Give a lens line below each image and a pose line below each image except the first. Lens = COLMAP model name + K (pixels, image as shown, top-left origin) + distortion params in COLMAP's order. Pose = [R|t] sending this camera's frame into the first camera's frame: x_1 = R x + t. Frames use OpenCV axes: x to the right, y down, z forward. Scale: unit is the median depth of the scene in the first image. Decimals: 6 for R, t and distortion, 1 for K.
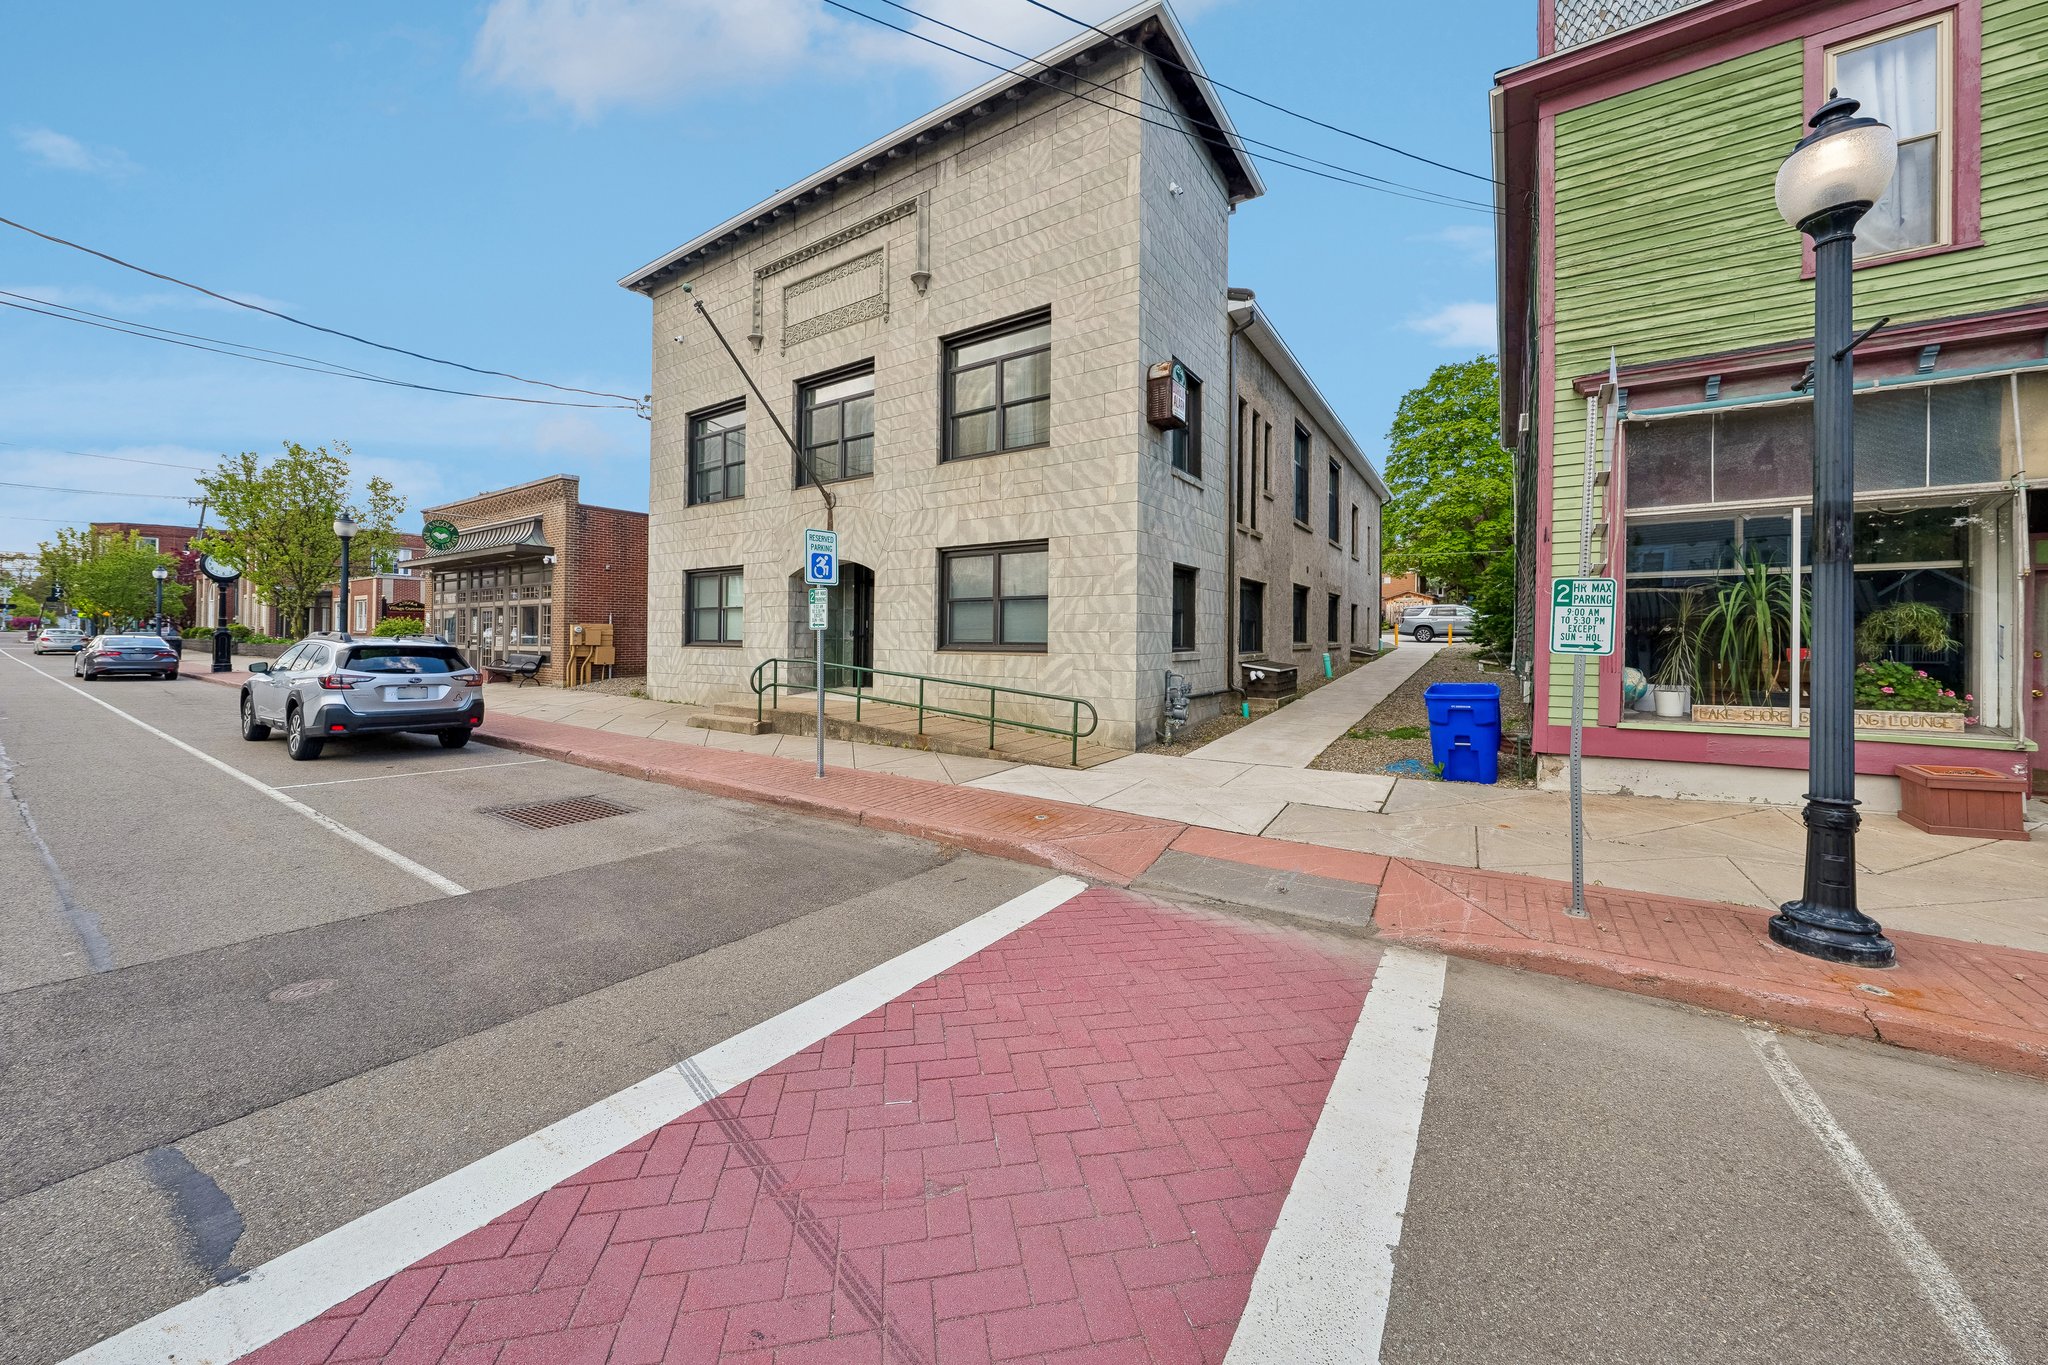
lens RADIAL K [[710.9, 0, 1034.1], [0, 710.9, 639.5], [0, 0, 1]] dist [0.000530, 0.000441]
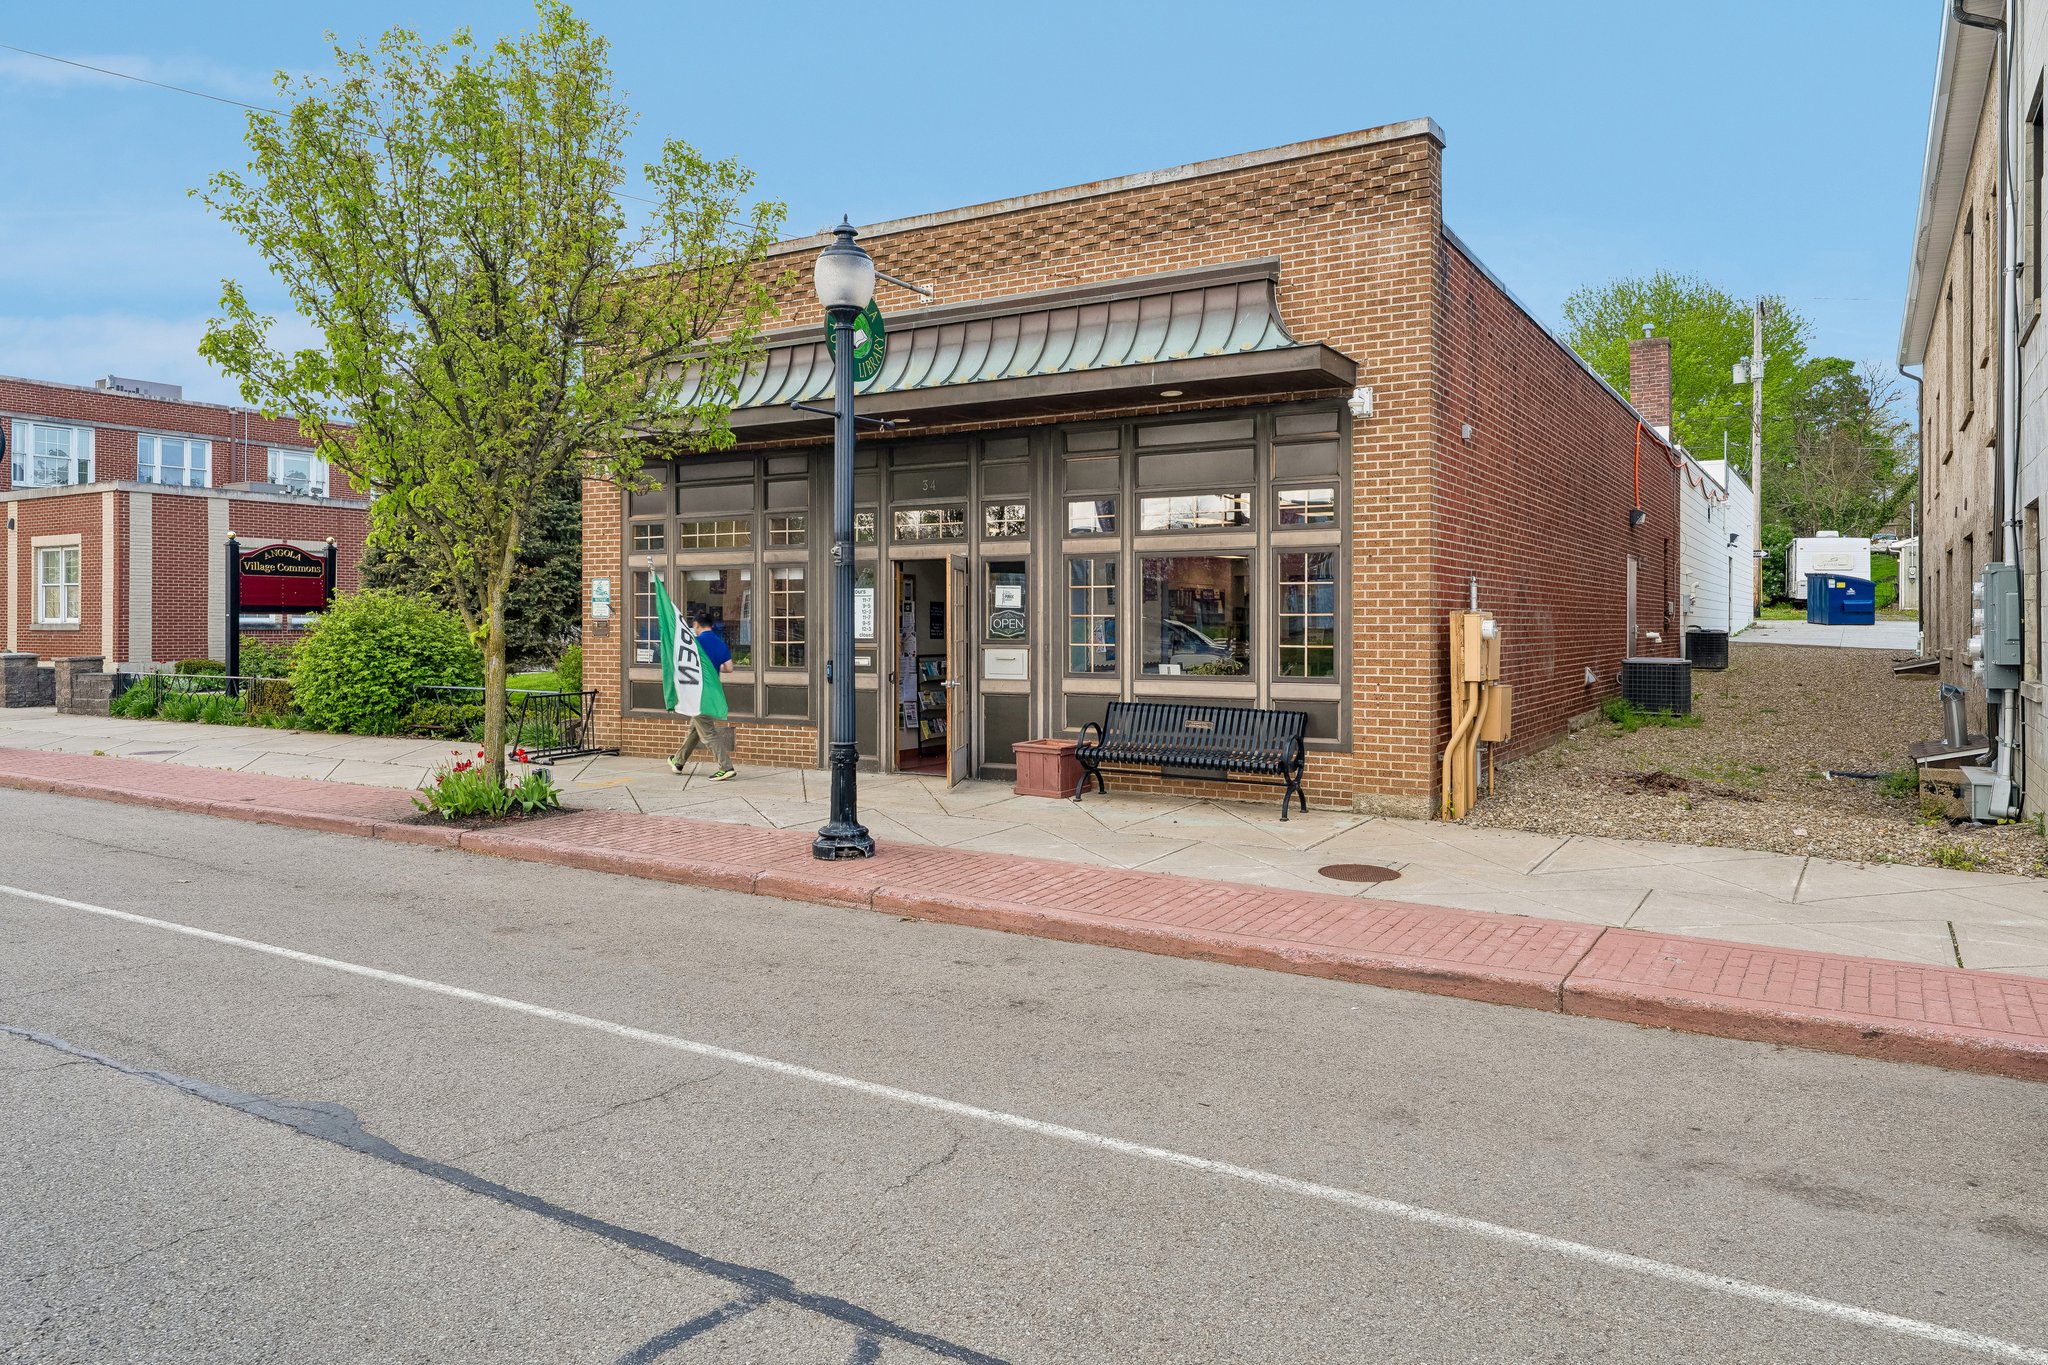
lens RADIAL K [[1365.5, 0, 1023.7], [0, 1365.5, 661.5], [0, 0, 1]] dist [-0.001741, 0.000702]
pose [[0.999400, -0.000434, 0.034647, -1.487617], [-0.000254, 0.999803, 0.019839, -0.020712], [-0.034649, -0.019836, 0.999203, 0.725132]]
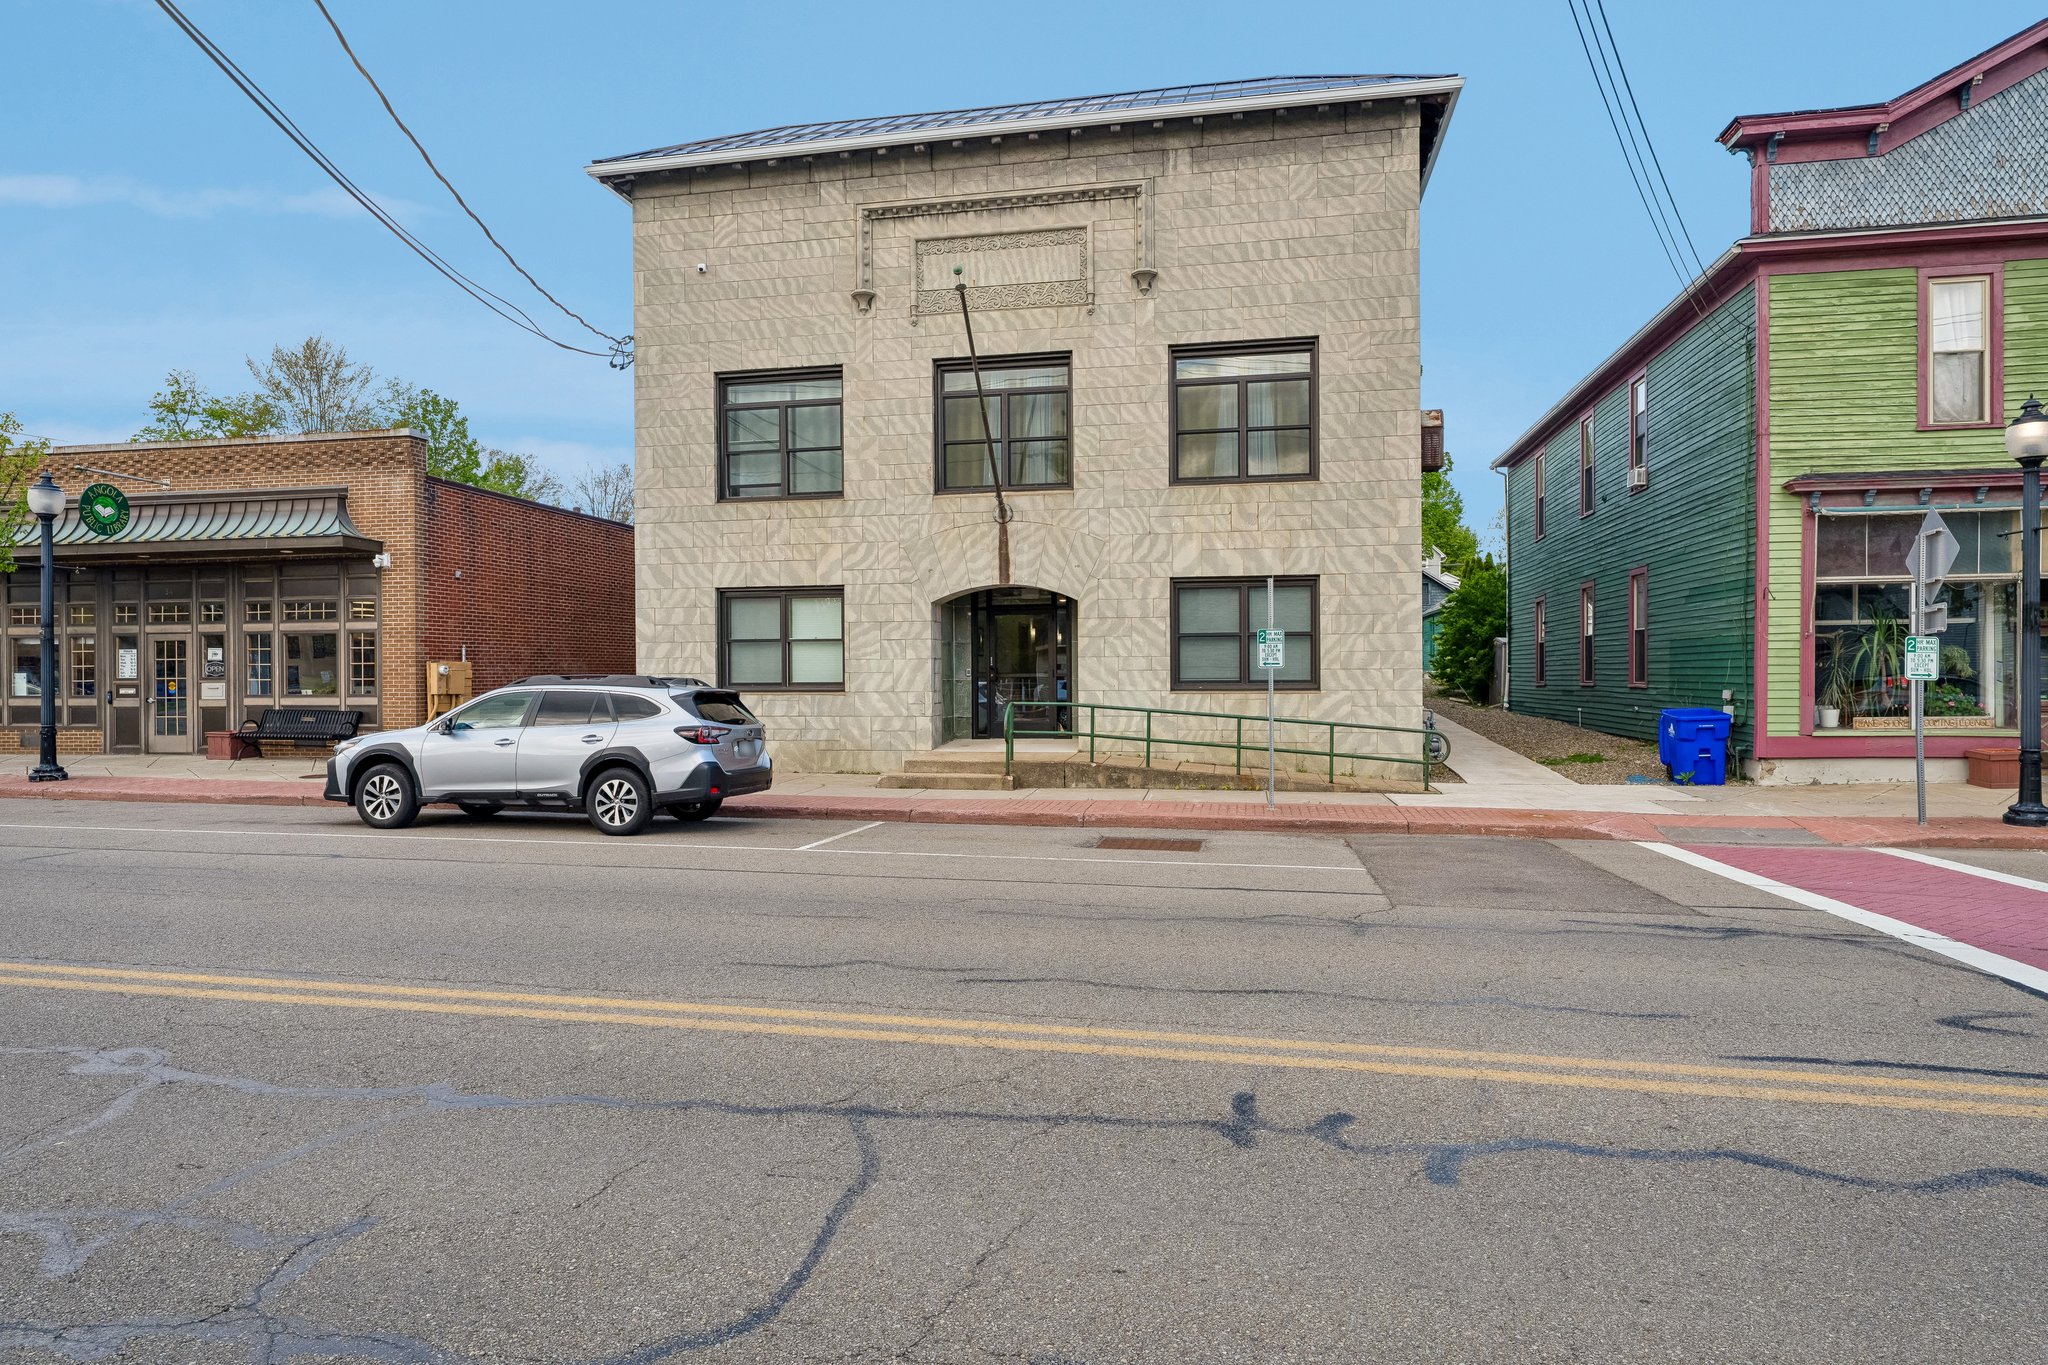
lens RADIAL K [[1163.4, 0, 1022.5], [0, 1163.4, 693.6], [0, 0, 1]] dist [0.006132, 0.000339]
pose [[0.924205, -0.014974, 0.381603, -0.964037], [0.010192, 0.999842, 0.014550, -0.004241], [-0.381761, -0.009558, 0.924212, -0.334805]]
